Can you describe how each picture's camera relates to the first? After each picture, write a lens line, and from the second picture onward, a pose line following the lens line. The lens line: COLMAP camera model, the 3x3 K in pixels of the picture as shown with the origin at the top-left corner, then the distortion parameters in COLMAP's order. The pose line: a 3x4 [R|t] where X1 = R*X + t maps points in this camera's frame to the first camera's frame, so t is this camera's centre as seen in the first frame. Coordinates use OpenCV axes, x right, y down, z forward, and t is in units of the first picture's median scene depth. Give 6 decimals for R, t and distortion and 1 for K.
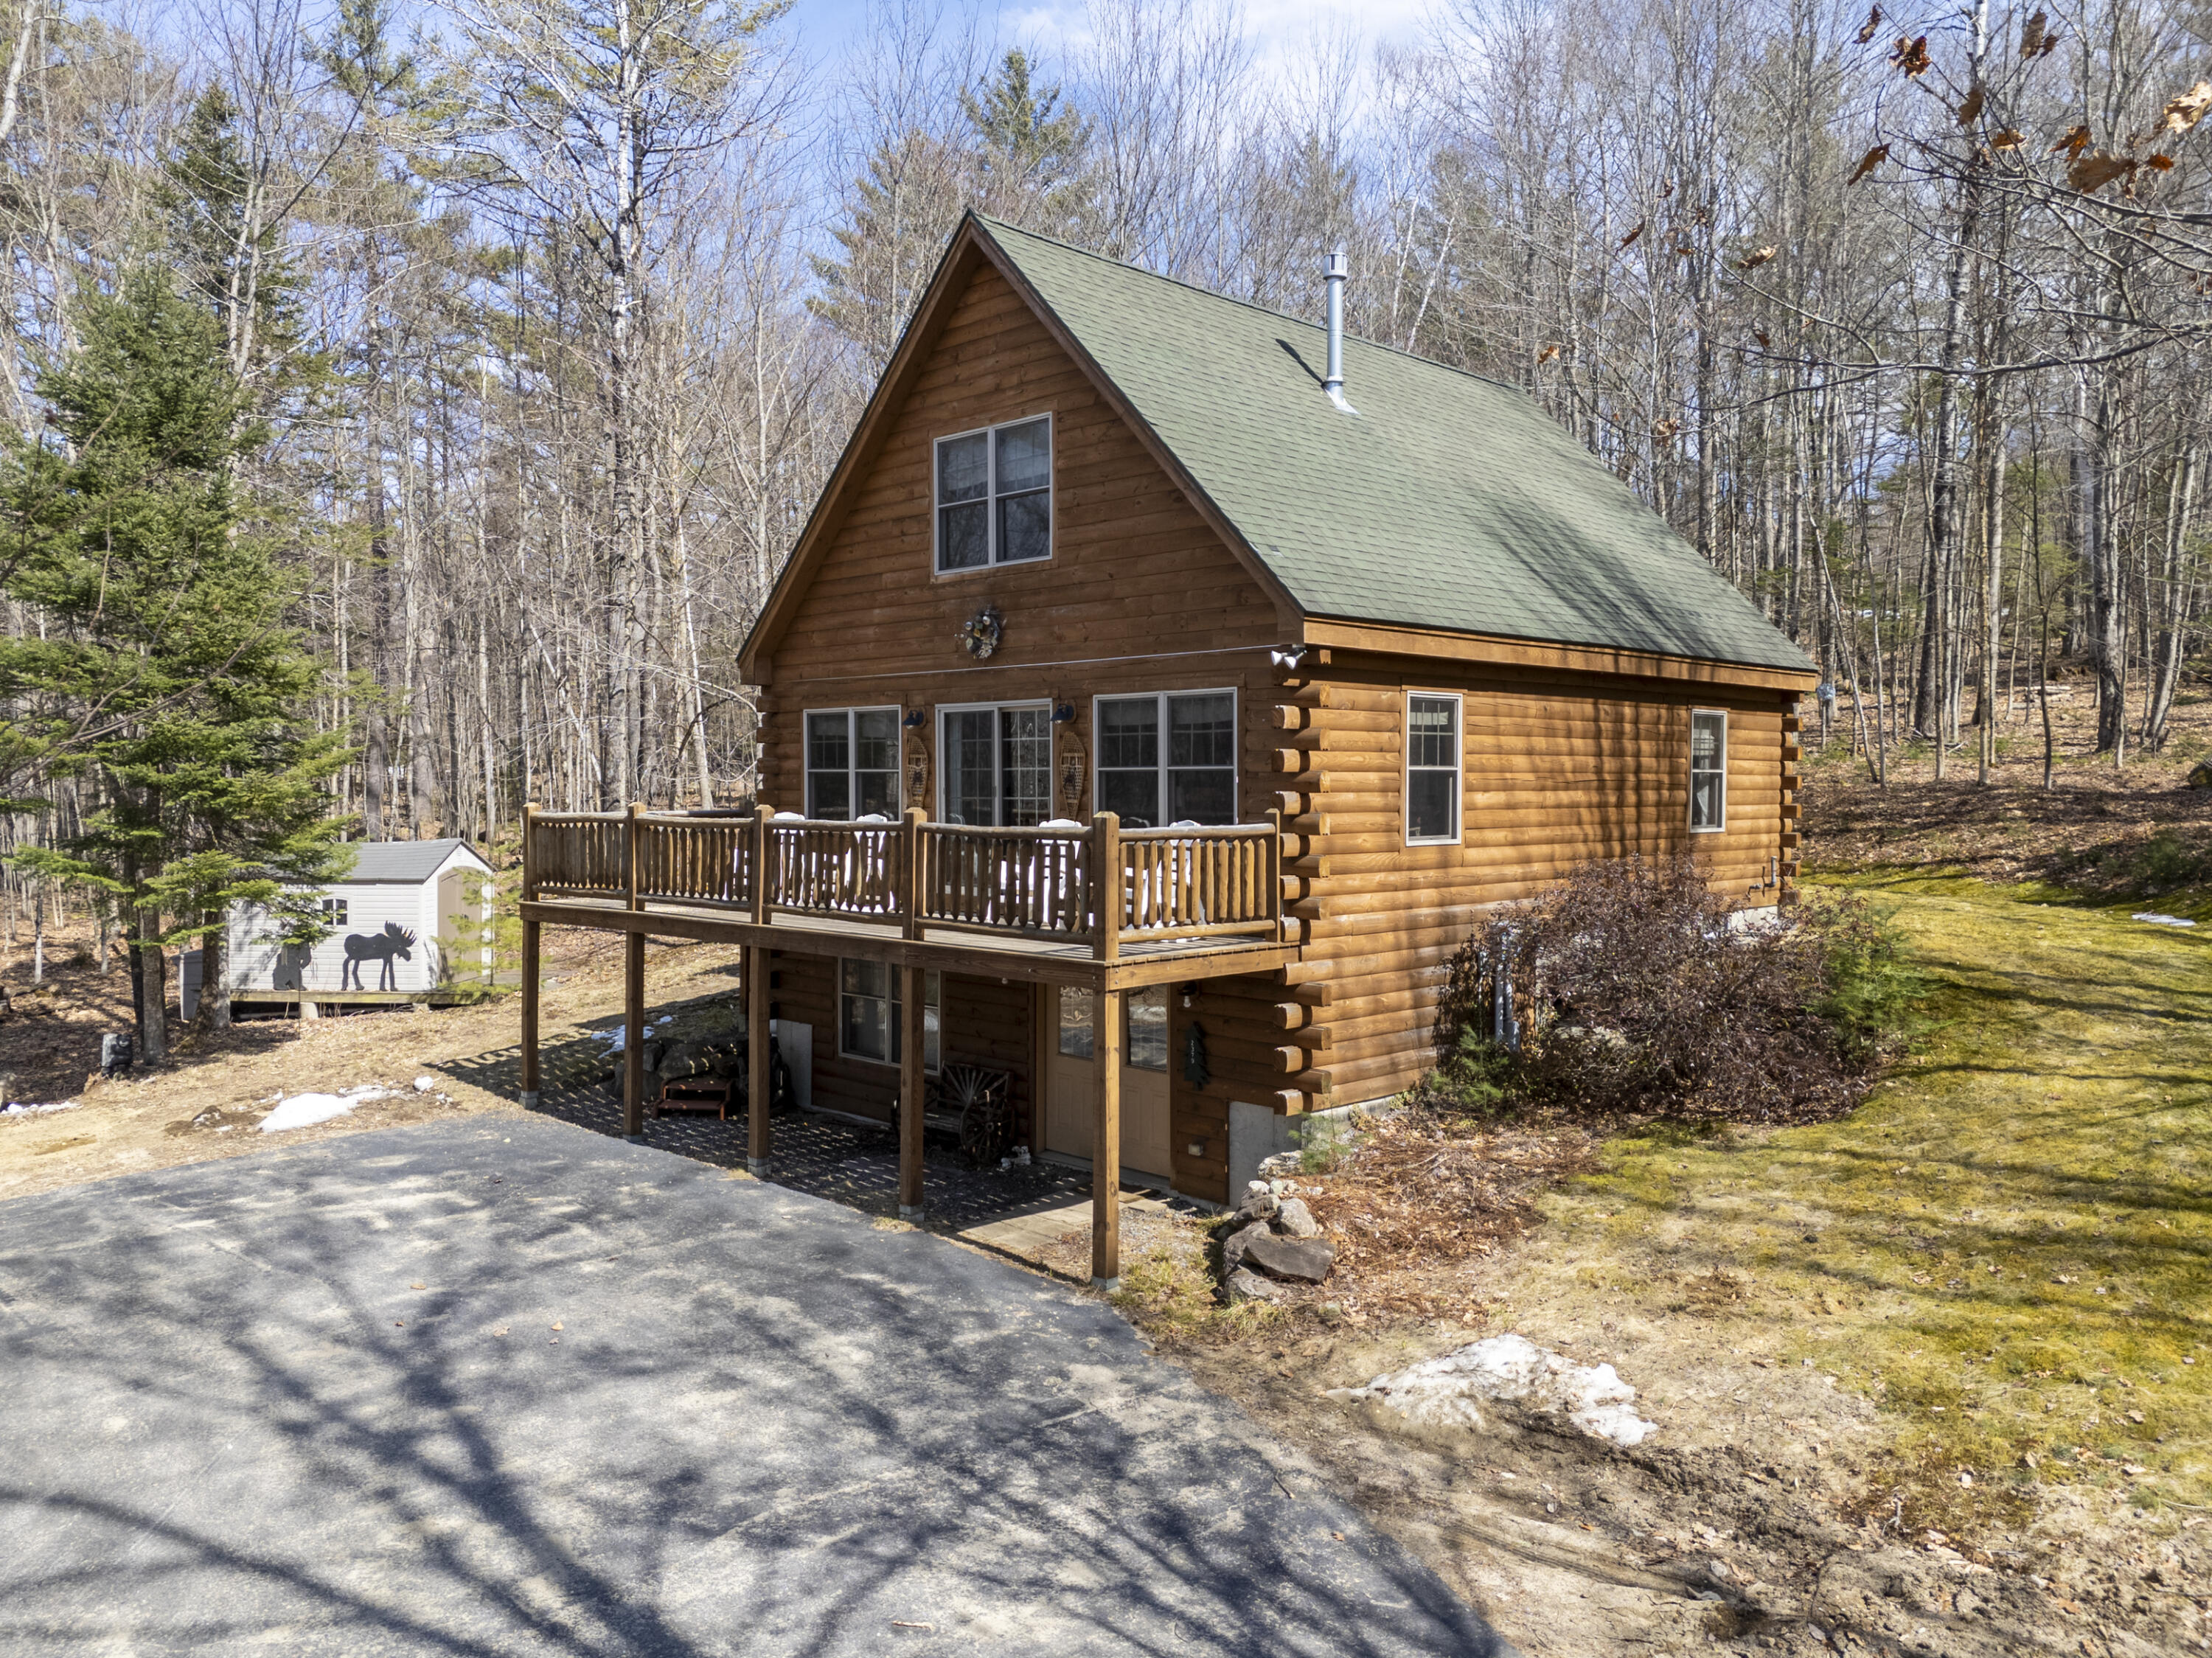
lens RADIAL K [[1583.3, 0, 1225.9], [0, 1583.3, 829.7], [0, 0, 1]] dist [0.037926, -0.000756]
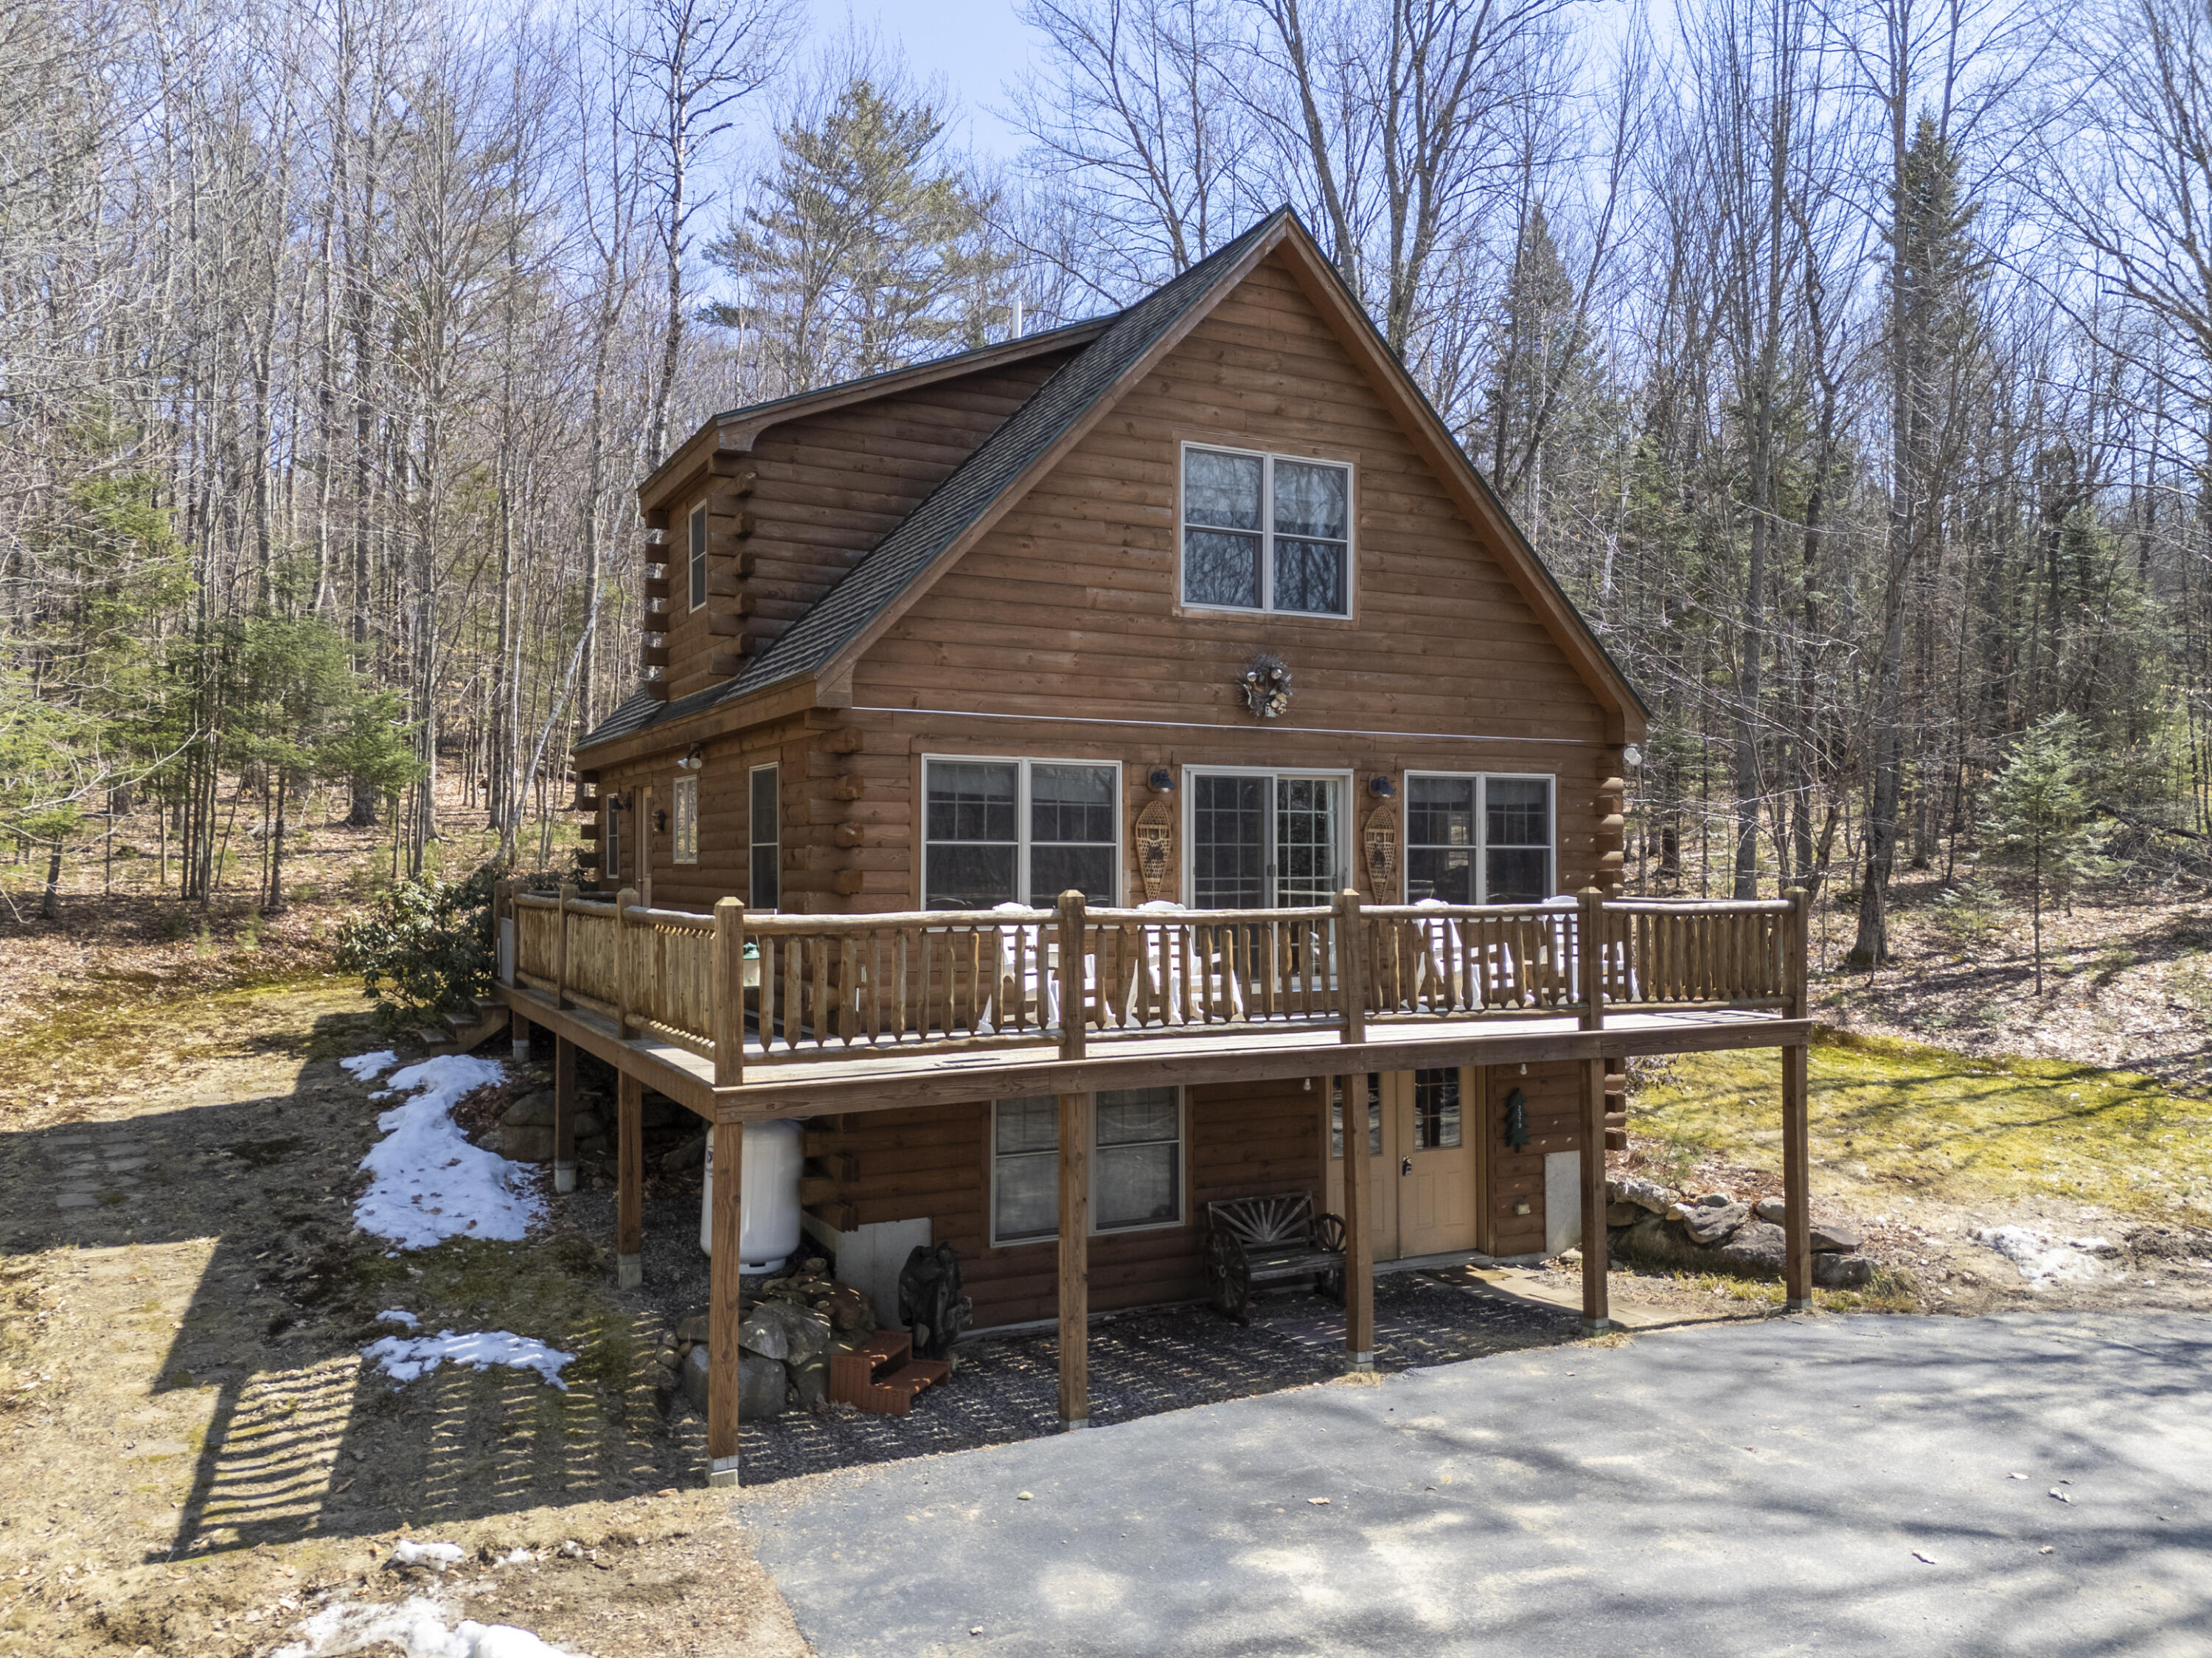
lens RADIAL K [[1563.5, 0, 1106.0], [0, 1563.5, 829.0], [0, 0, 1]] dist [0.023553, -0.001393]
pose [[0.373288, 0.014460, 0.927603, -1.019228], [0.023193, 0.999421, -0.024913, -0.028954], [-0.927426, 0.030813, 0.372736, 0.801006]]
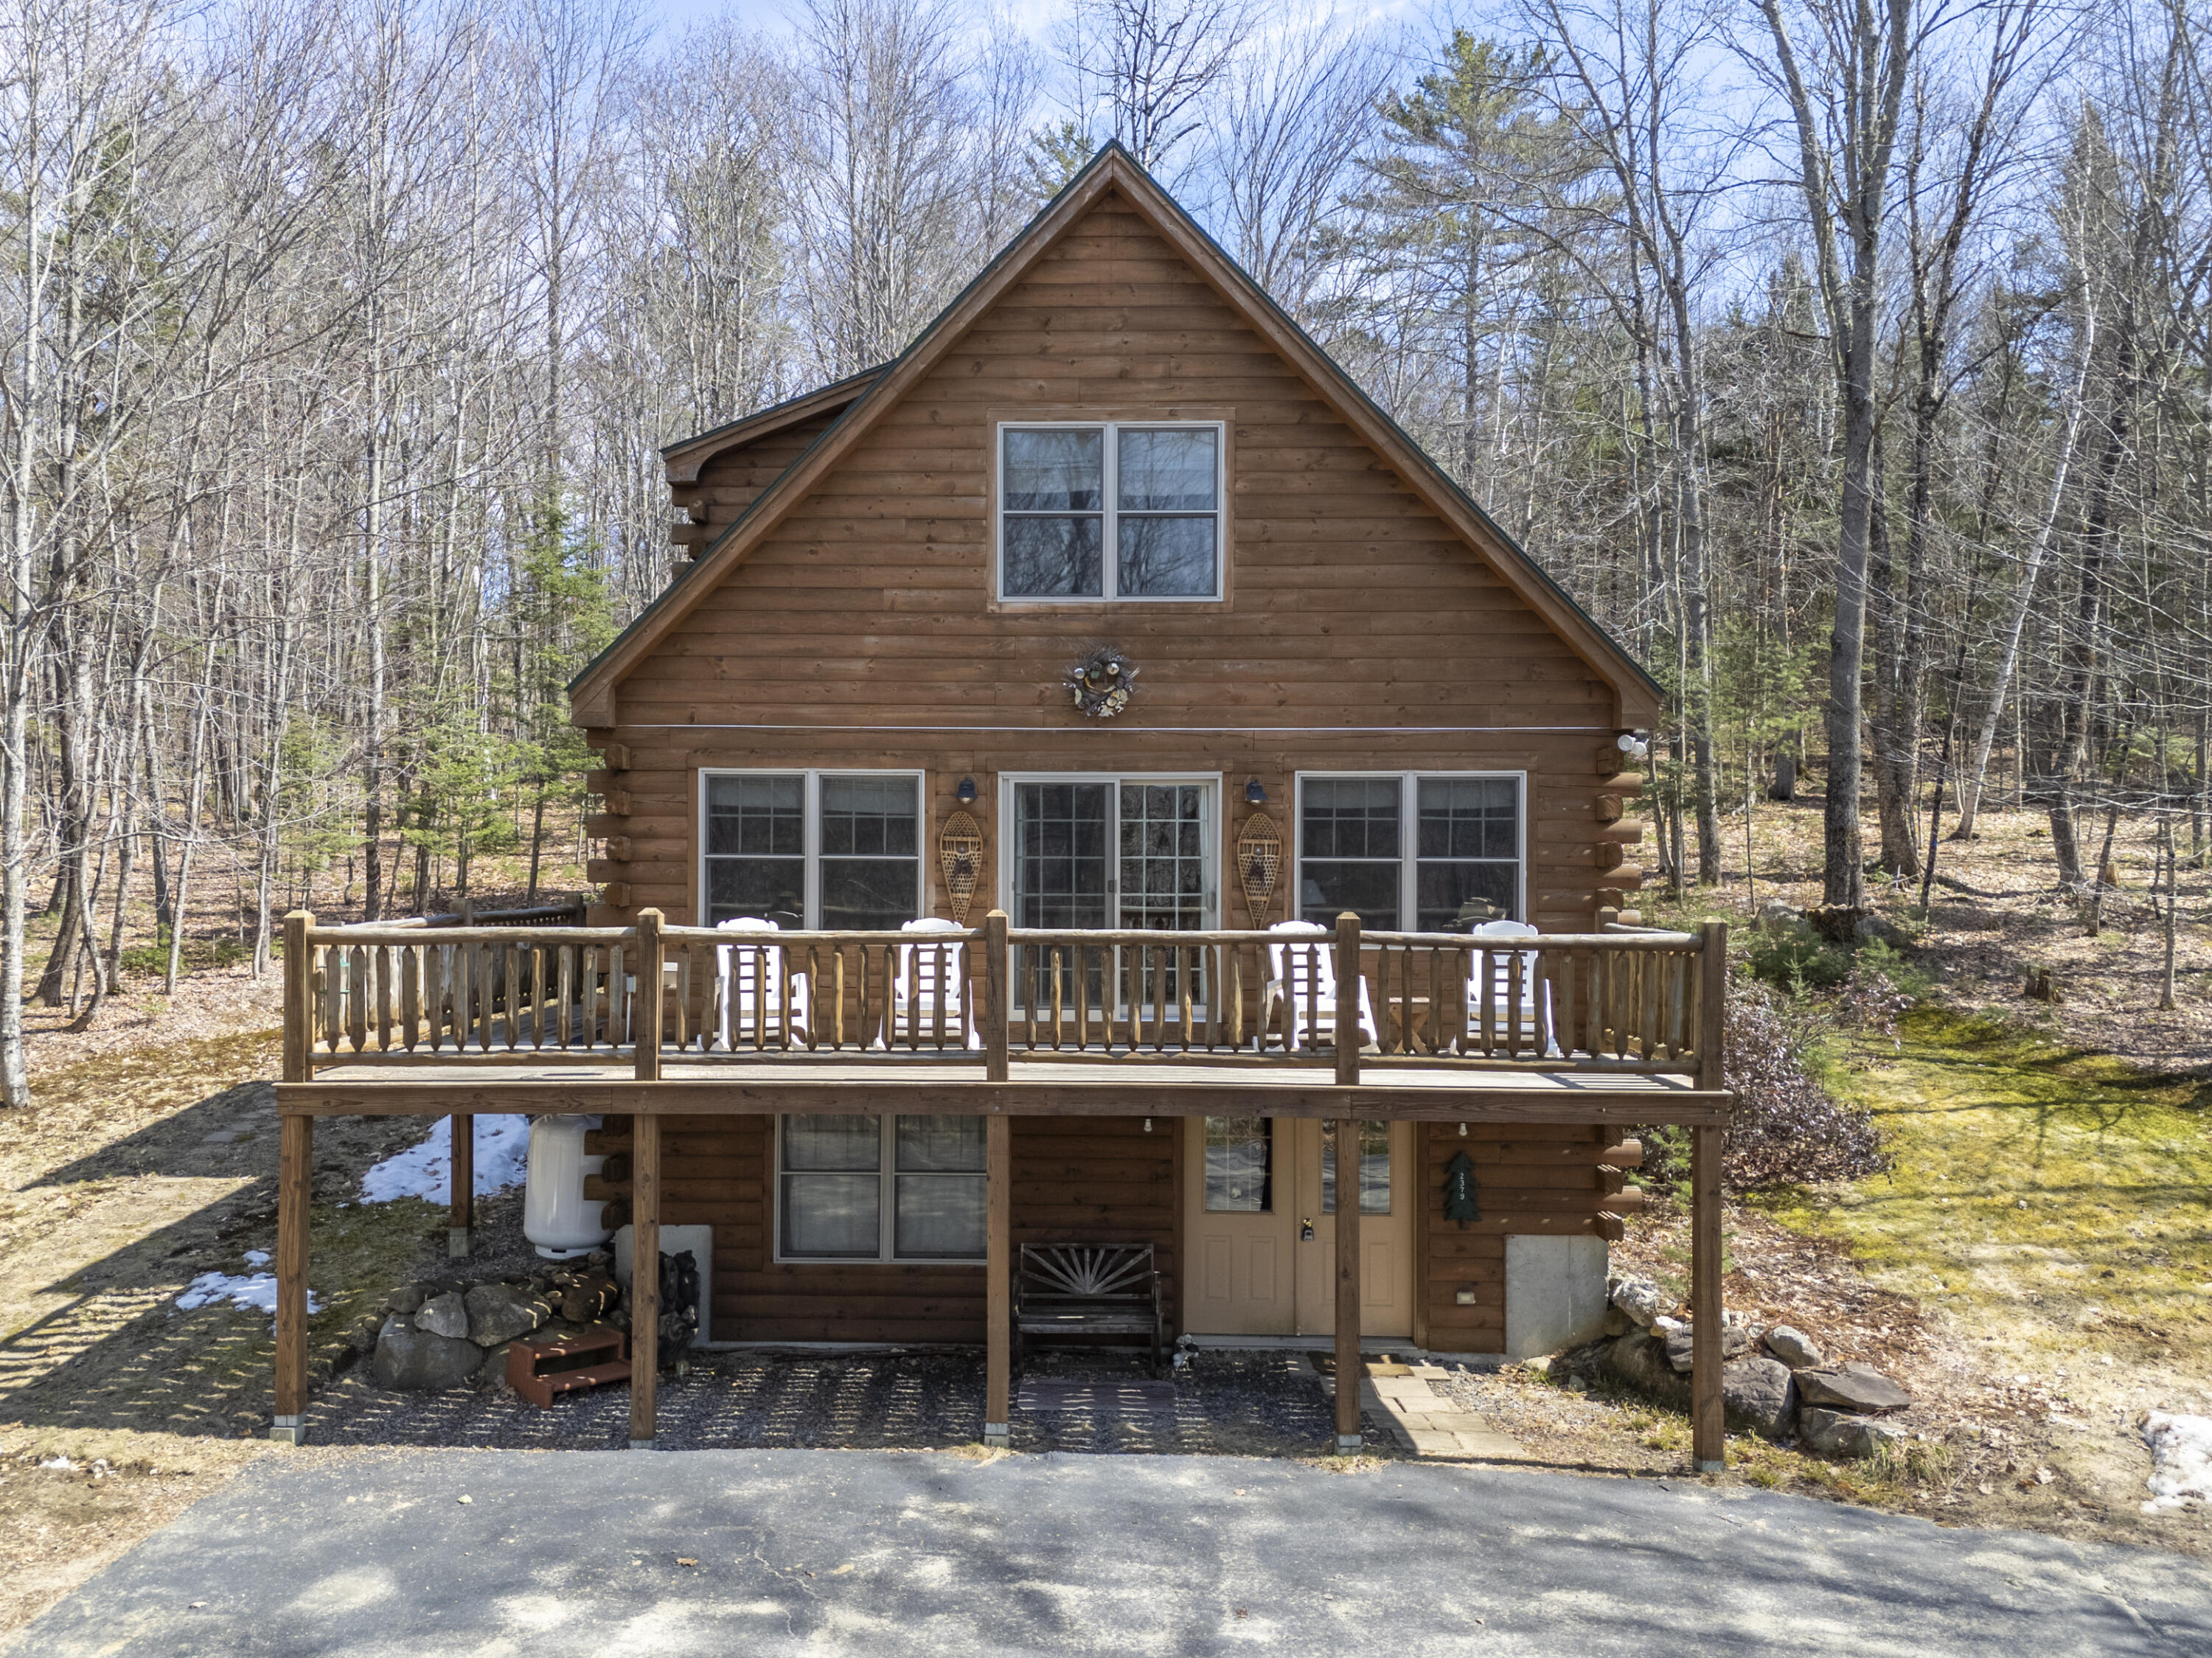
lens RADIAL K [[1588.6, 0, 1096.5], [0, 1588.6, 864.5], [0, 0, 1]] dist [0.043121, -0.034023]
pose [[0.761488, 0.000107, 0.648179, -0.692756], [0.014147, 0.999759, -0.016786, -0.022897], [-0.648025, 0.021952, 0.761303, 0.426594]]
